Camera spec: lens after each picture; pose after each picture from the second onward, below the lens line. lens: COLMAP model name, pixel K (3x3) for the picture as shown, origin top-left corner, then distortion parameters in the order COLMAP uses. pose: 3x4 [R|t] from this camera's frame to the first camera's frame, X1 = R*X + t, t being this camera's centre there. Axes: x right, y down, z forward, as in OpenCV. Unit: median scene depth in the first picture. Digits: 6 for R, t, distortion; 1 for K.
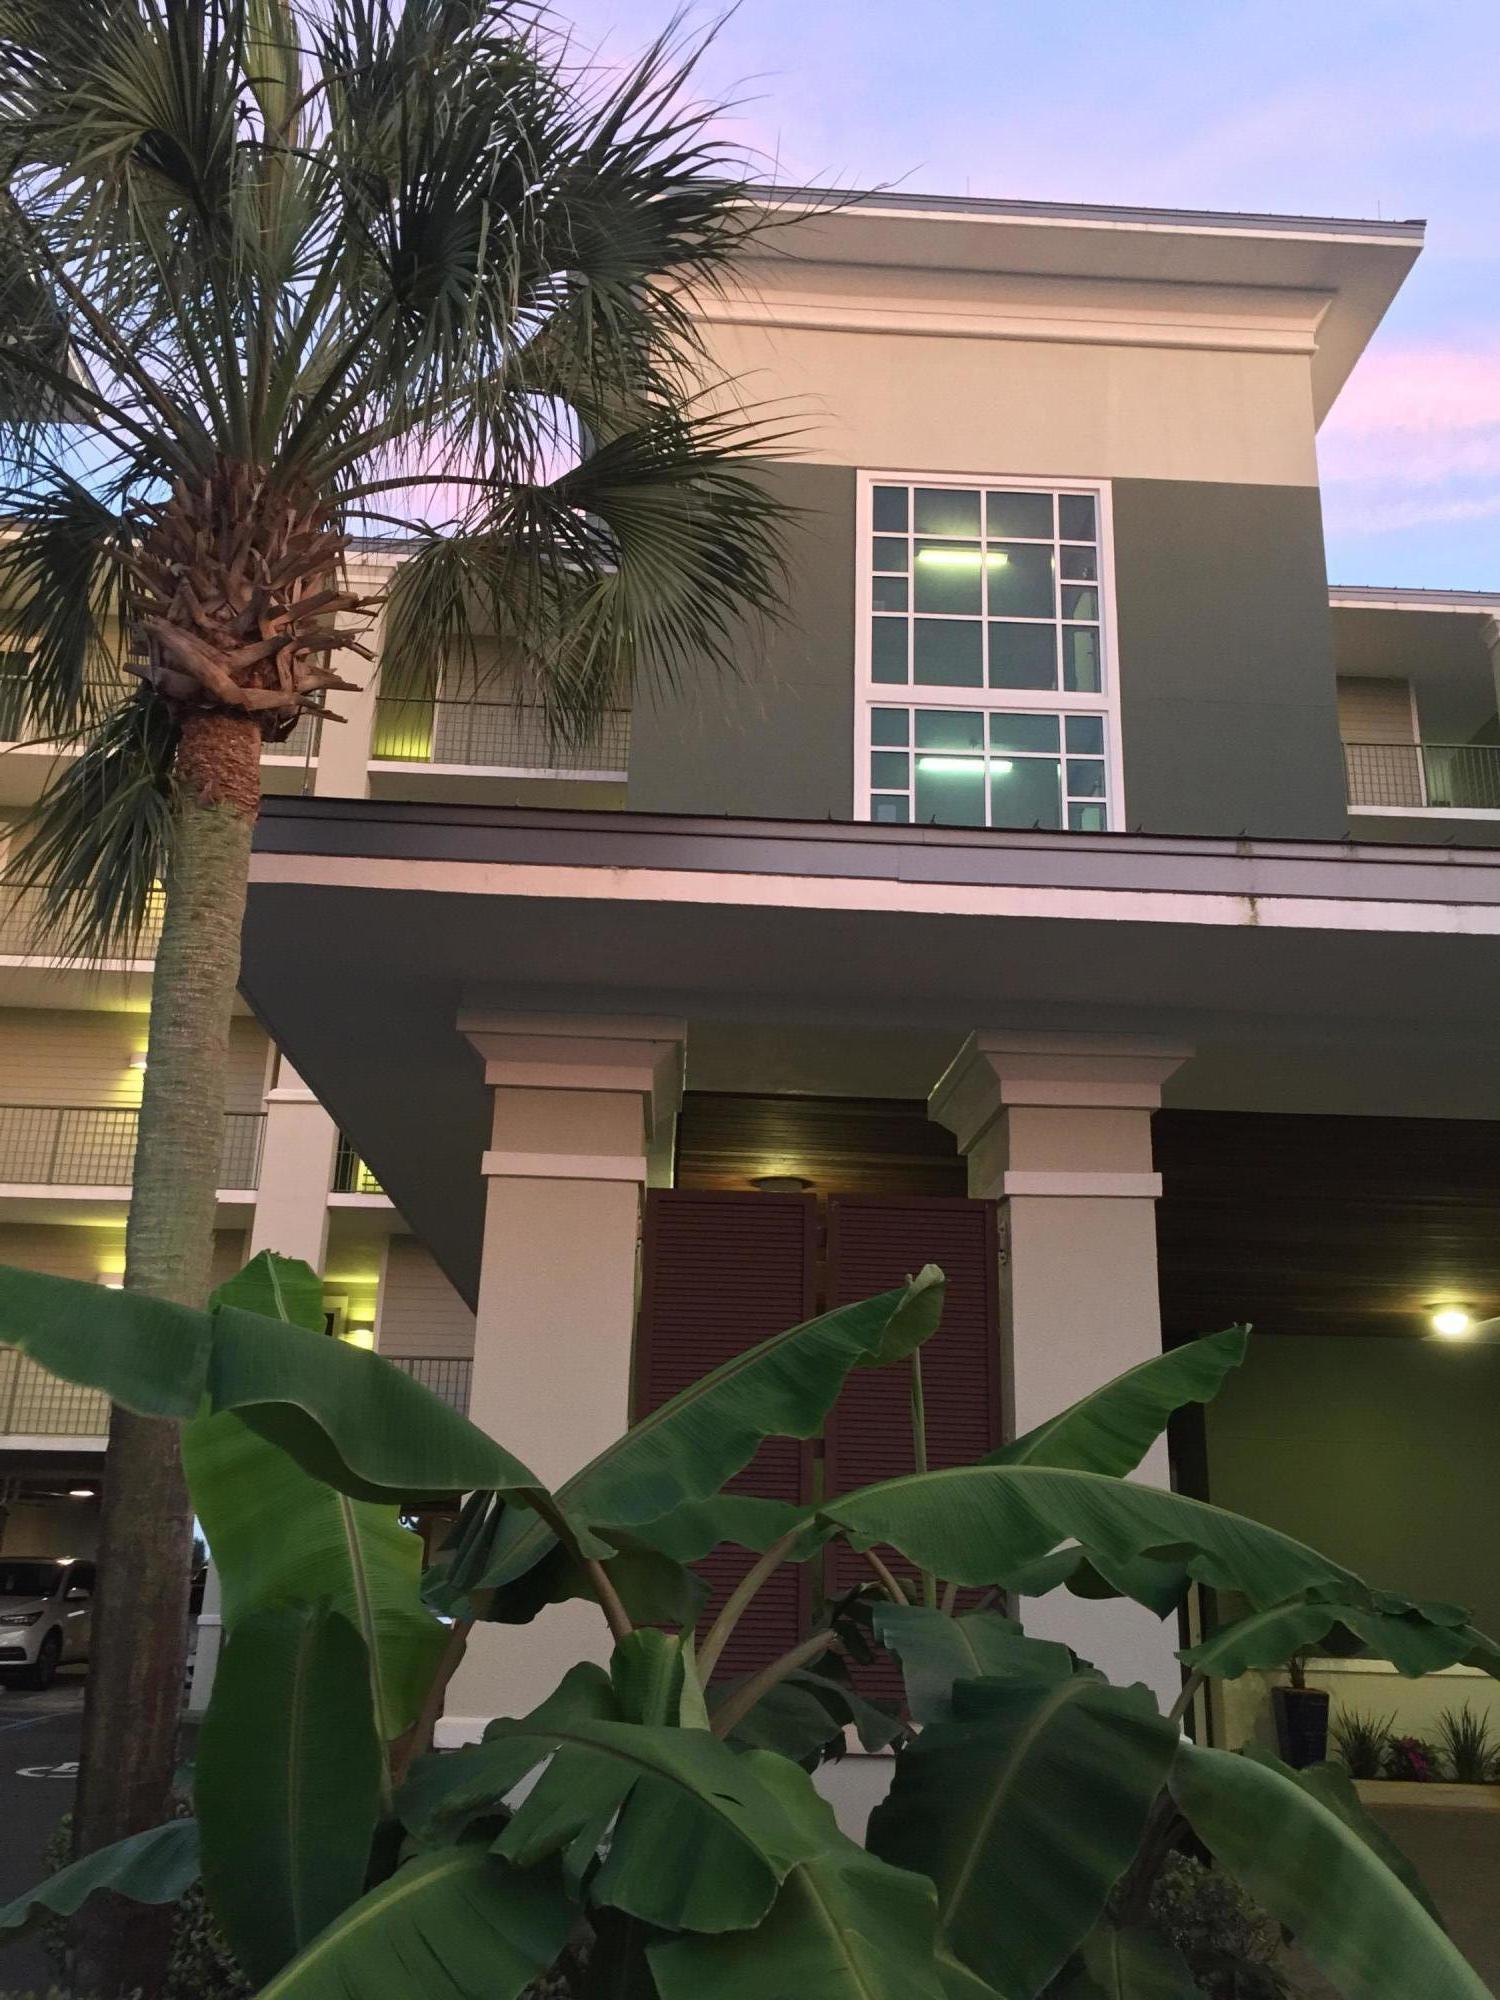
lens RADIAL K [[1695.5, 0, 753.1], [0, 1695.5, 1001.5], [0, 0, 1]] dist [0.042889, 0.001582]
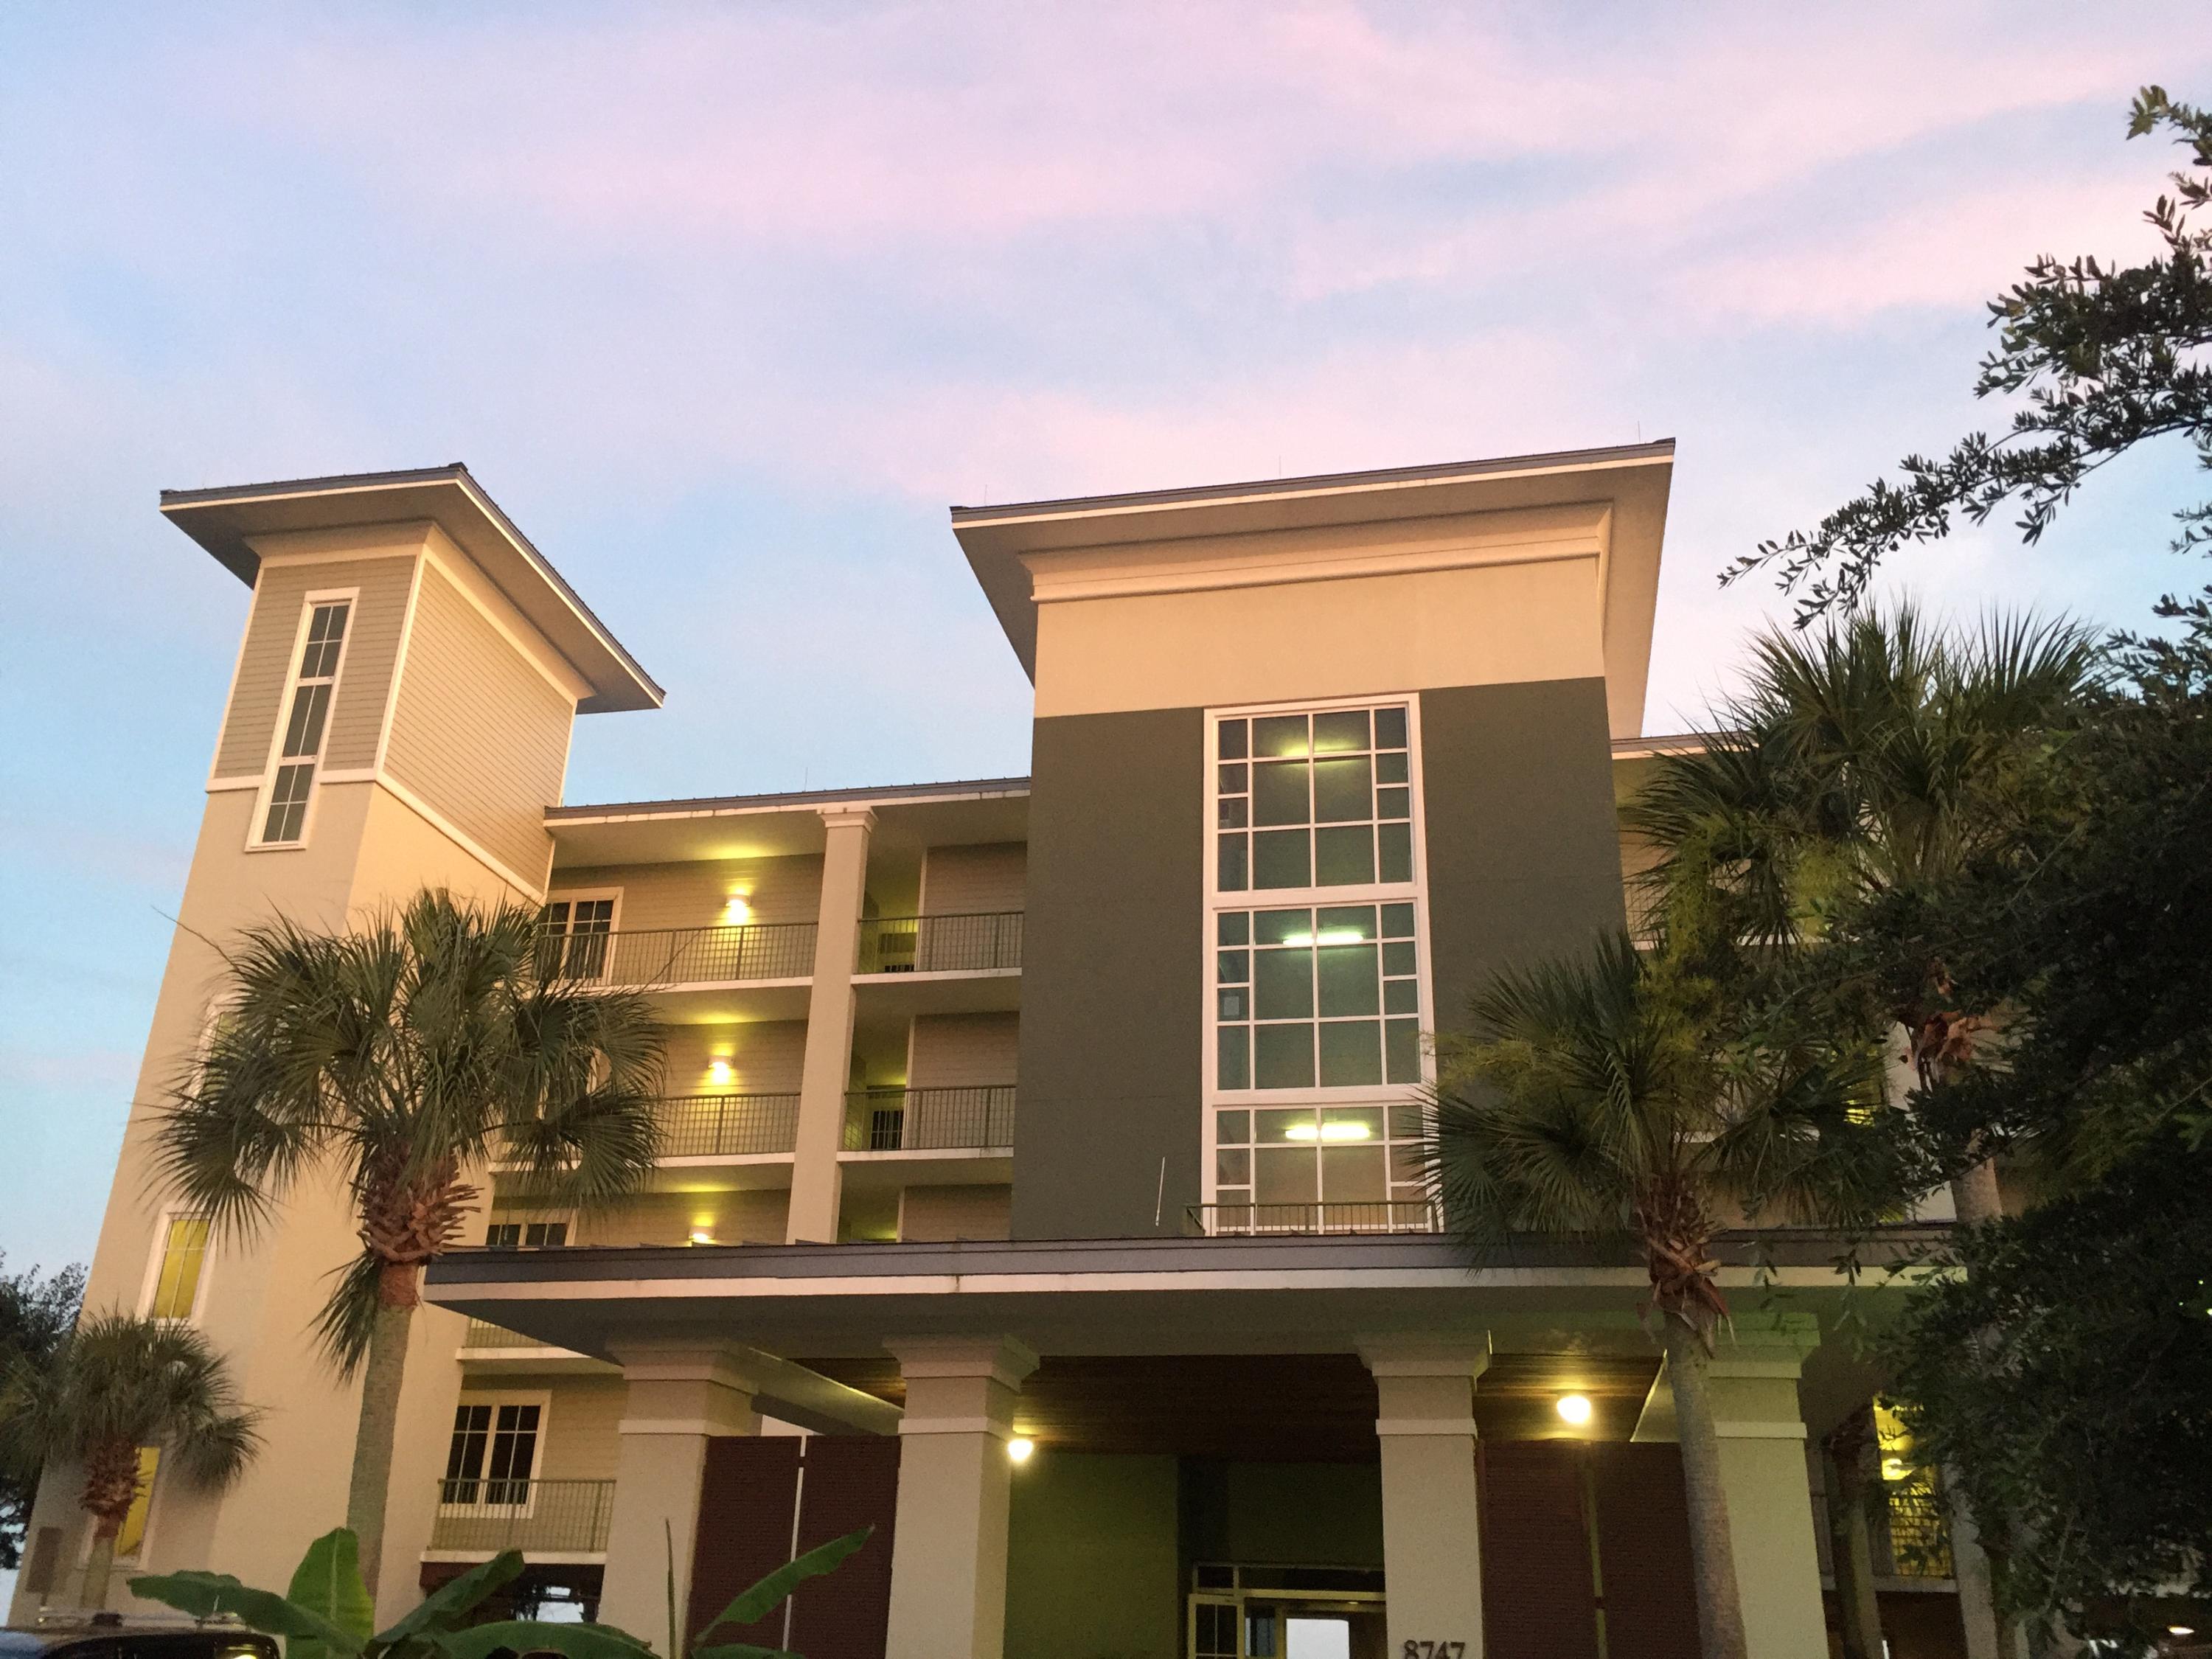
lens RADIAL K [[1875.2, 0, 1104.9], [0, 1875.2, 833.5], [0, 0, 1]] dist [0.042889, 0.001582]
pose [[0.968003, -0.100570, -0.229906, 0.294748], [0.078597, 0.991589, -0.102833, -0.096195], [0.238314, 0.081473, 0.967765, -0.298171]]
